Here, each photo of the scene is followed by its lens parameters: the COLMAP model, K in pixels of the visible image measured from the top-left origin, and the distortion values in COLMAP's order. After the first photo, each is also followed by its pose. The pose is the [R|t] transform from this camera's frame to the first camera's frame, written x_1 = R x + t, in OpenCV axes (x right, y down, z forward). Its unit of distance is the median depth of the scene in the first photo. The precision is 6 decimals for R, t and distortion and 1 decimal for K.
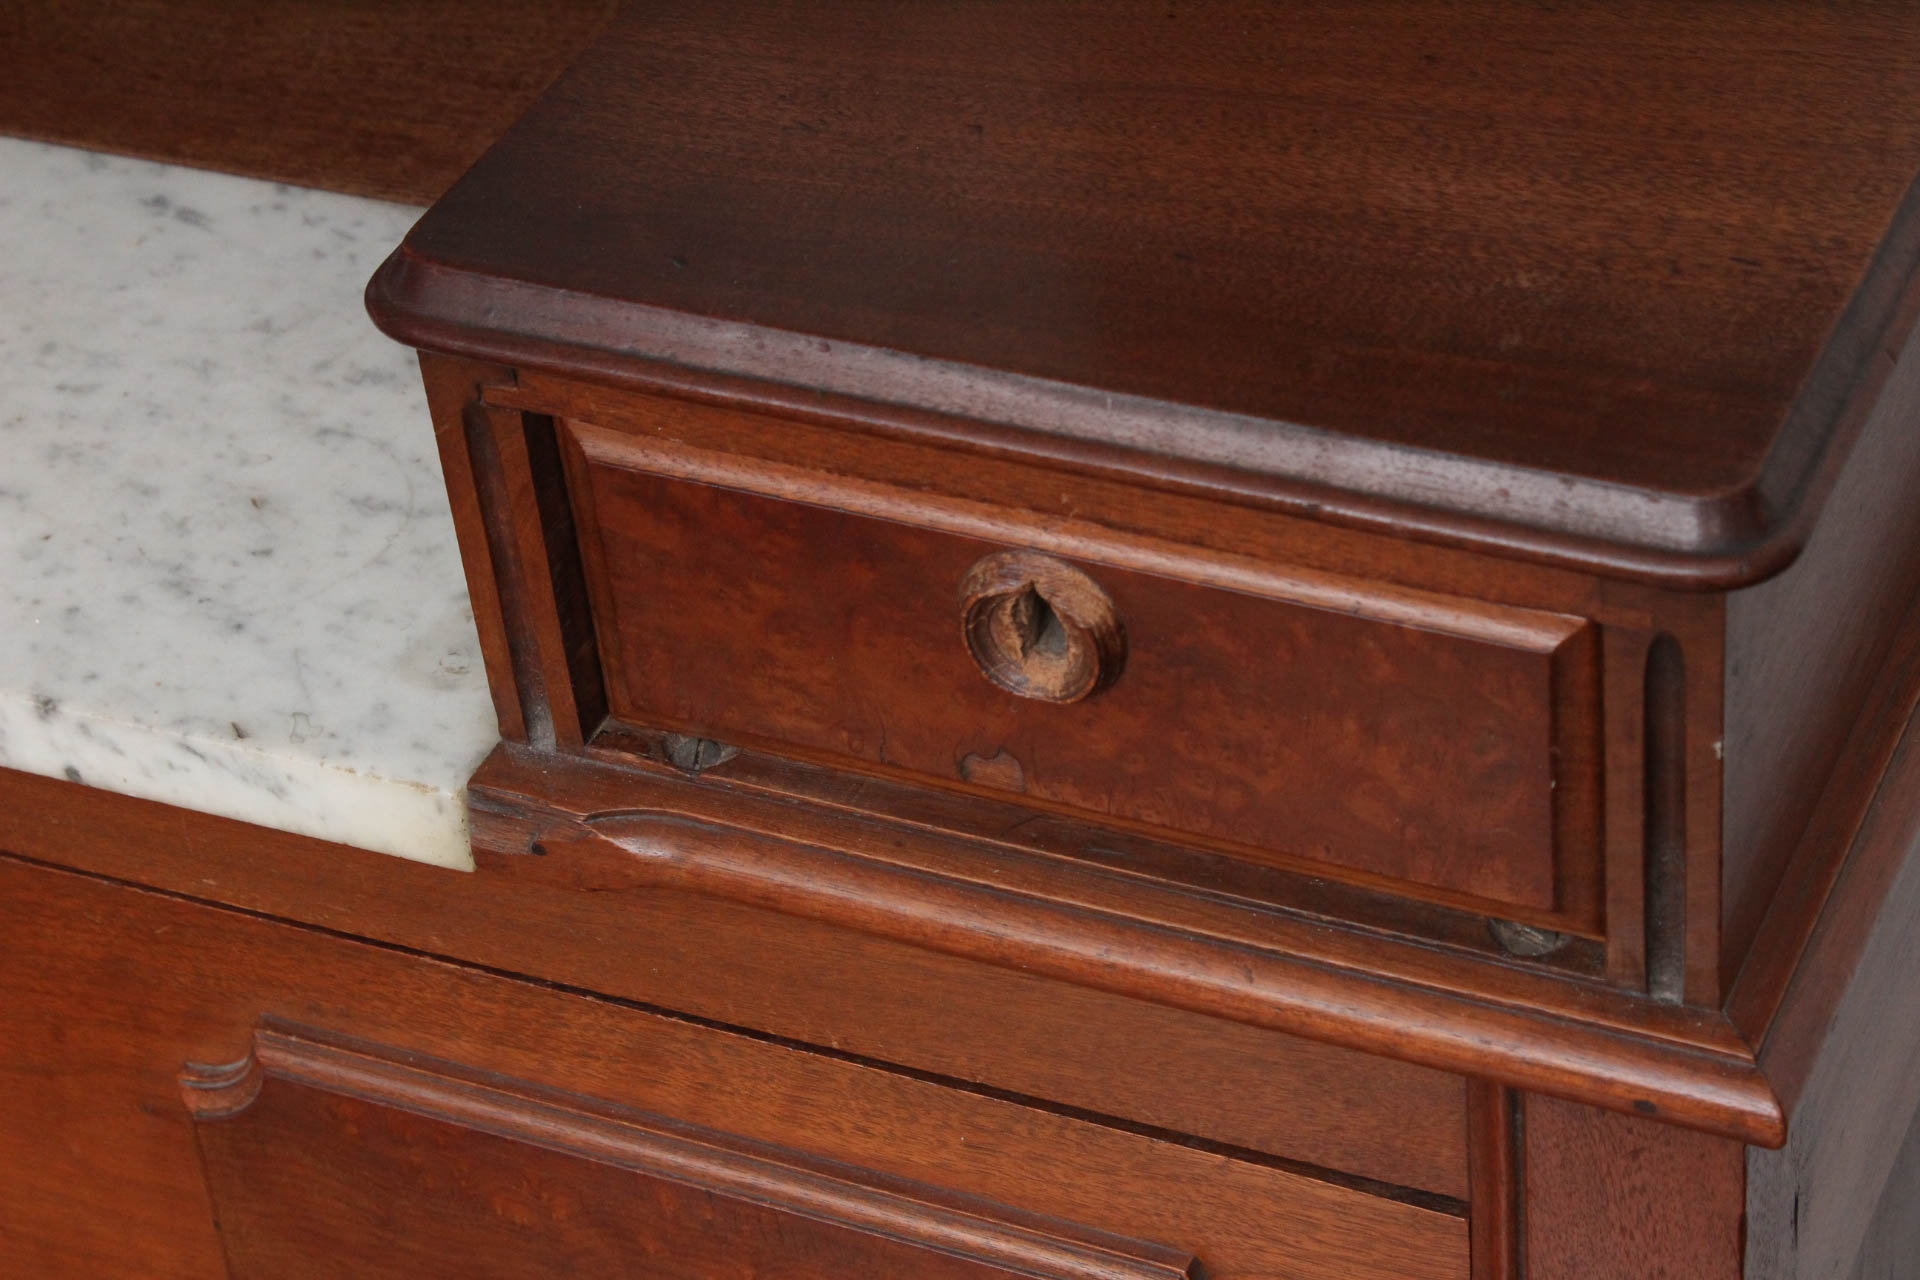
lens RADIAL K [[4583.7, 0, 960.0], [0, 4583.7, 640.0], [0, 0, 1]] dist [0.078630, 0.036900]
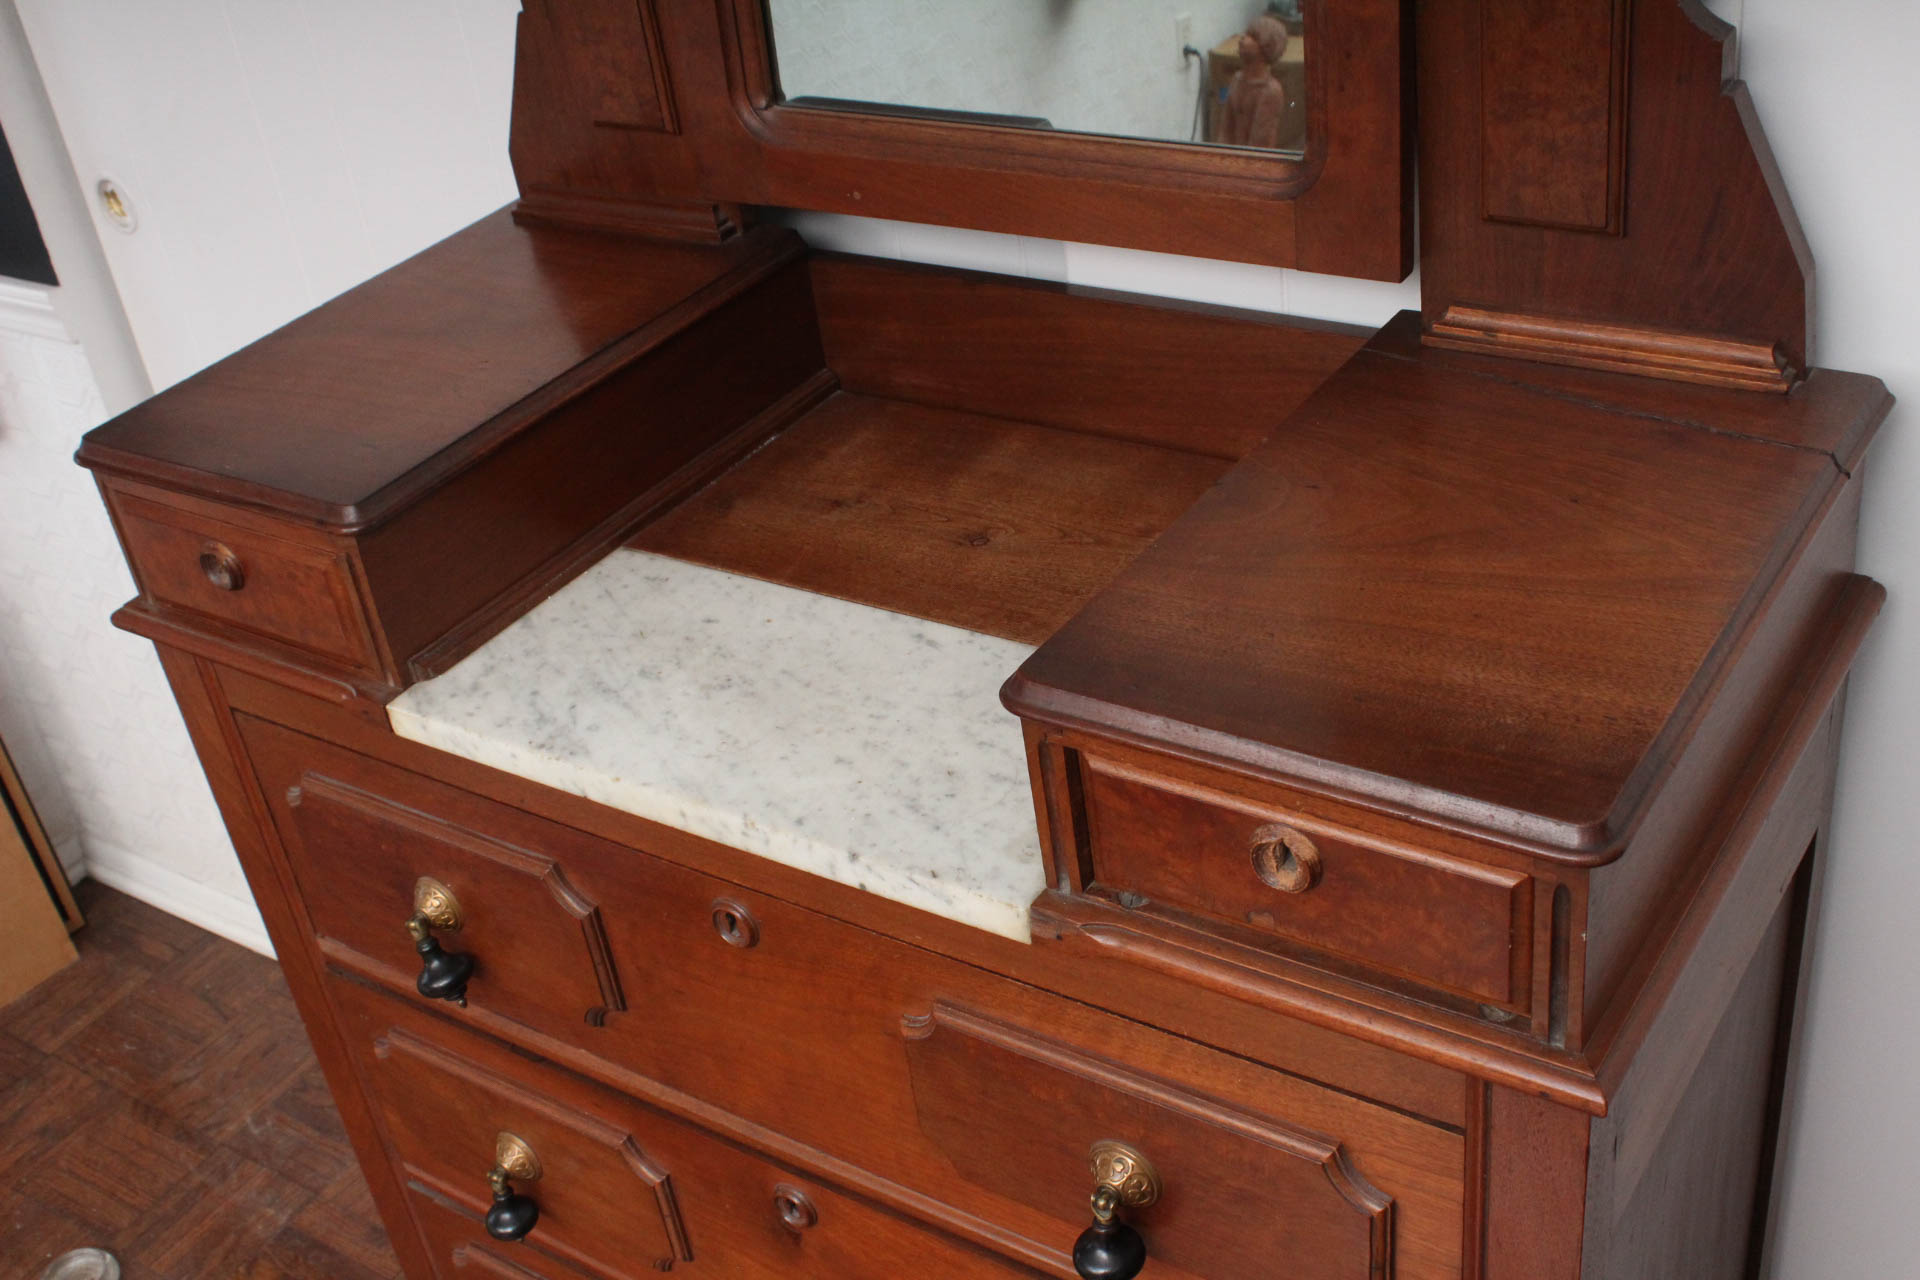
lens RADIAL K [[2134.1, 0, 960.0], [0, 2134.1, 640.0], [0, 0, 1]] dist [-0.103010, 0.022615]
pose [[0.985609, 0.057795, -0.158854, 0.019189], [-0.069963, 0.994940, -0.072102, -0.022229], [0.153884, 0.082178, 0.984666, -0.058771]]
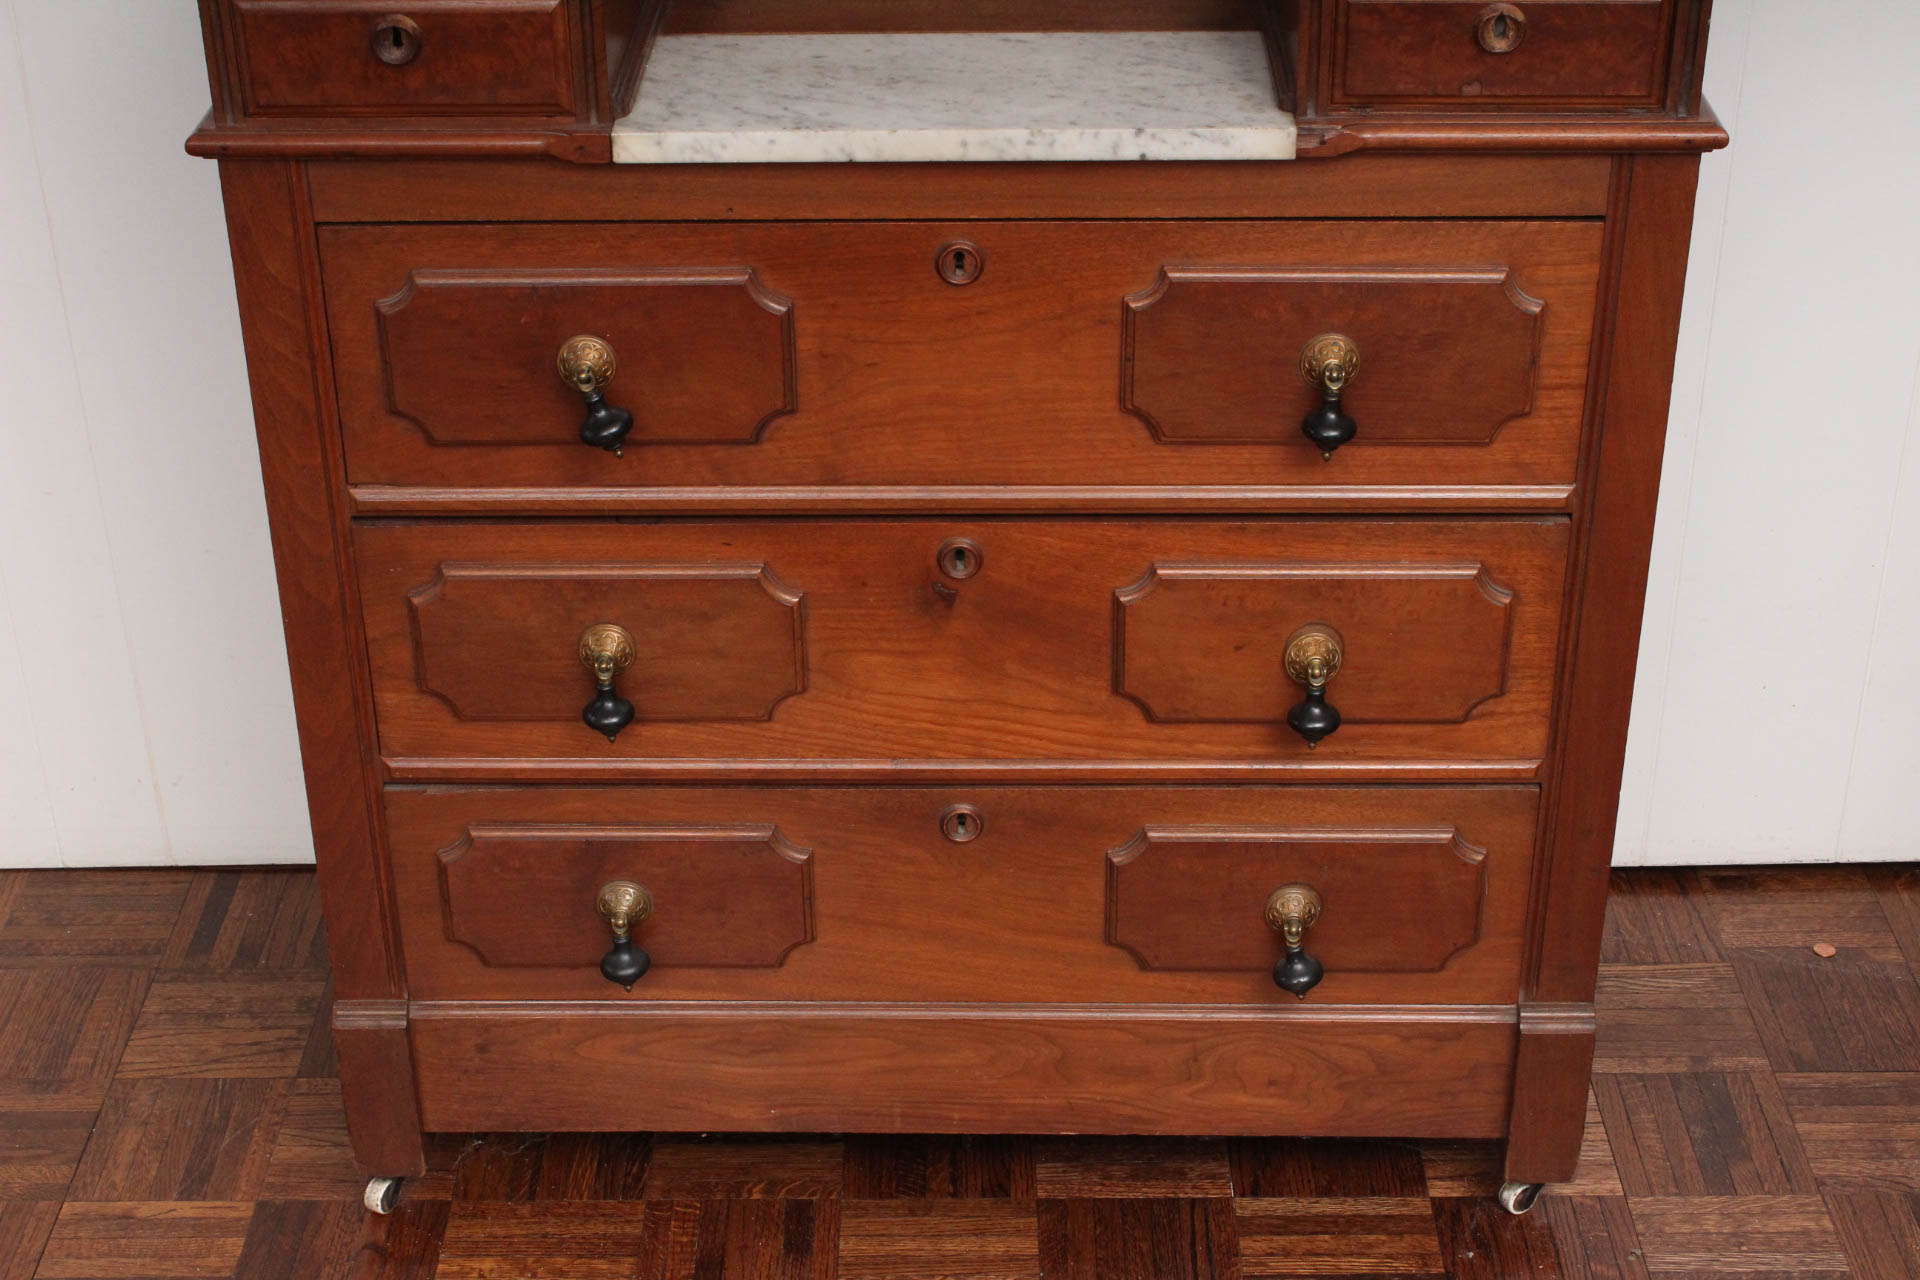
lens RADIAL K [[2908.9, 0, 960.0], [0, 2908.9, 640.0], [0, 0, 1]] dist [-0.007601, -0.022048]
pose [[0.908497, -0.124128, 0.399030, -1.208713], [0.185291, 0.975524, -0.118404, 0.593832], [-0.374567, 0.181506, 0.909261, -0.688700]]
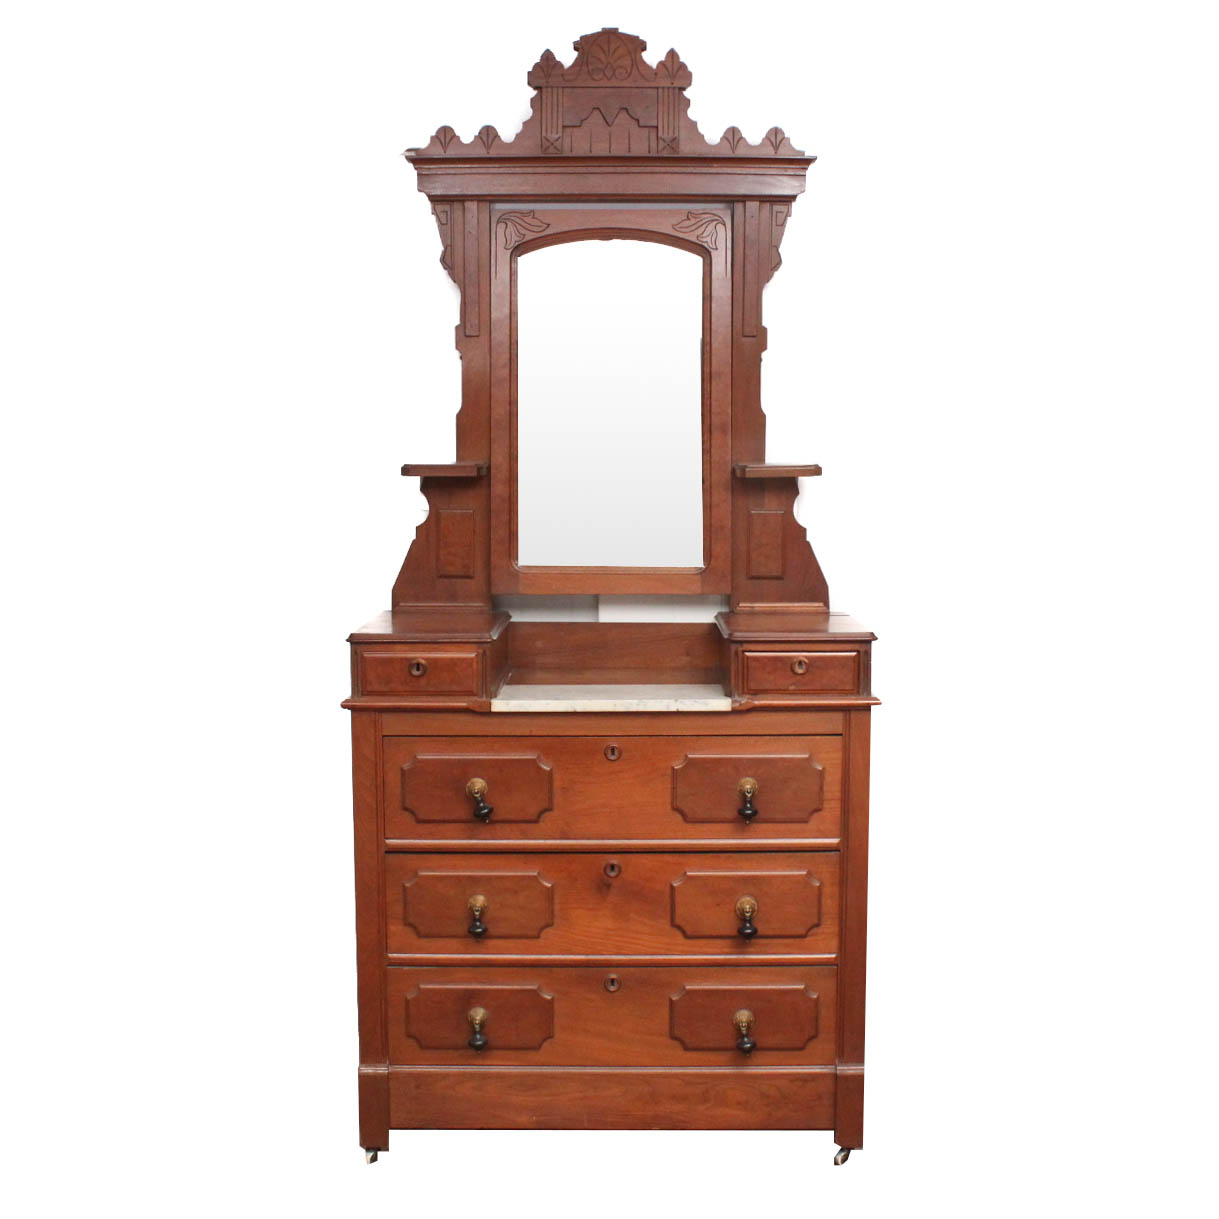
lens RADIAL K [[1659.0, 0, 609.5], [0, 1659.0, 609.5], [0, 0, 1]] dist [-0.168095, 0.021011]
pose [[0.903543, 0.056741, 0.424725, -1.786140], [0.188118, 0.838039, -0.512154, 1.566411], [-0.384997, 0.542651, 0.746530, -1.482732]]
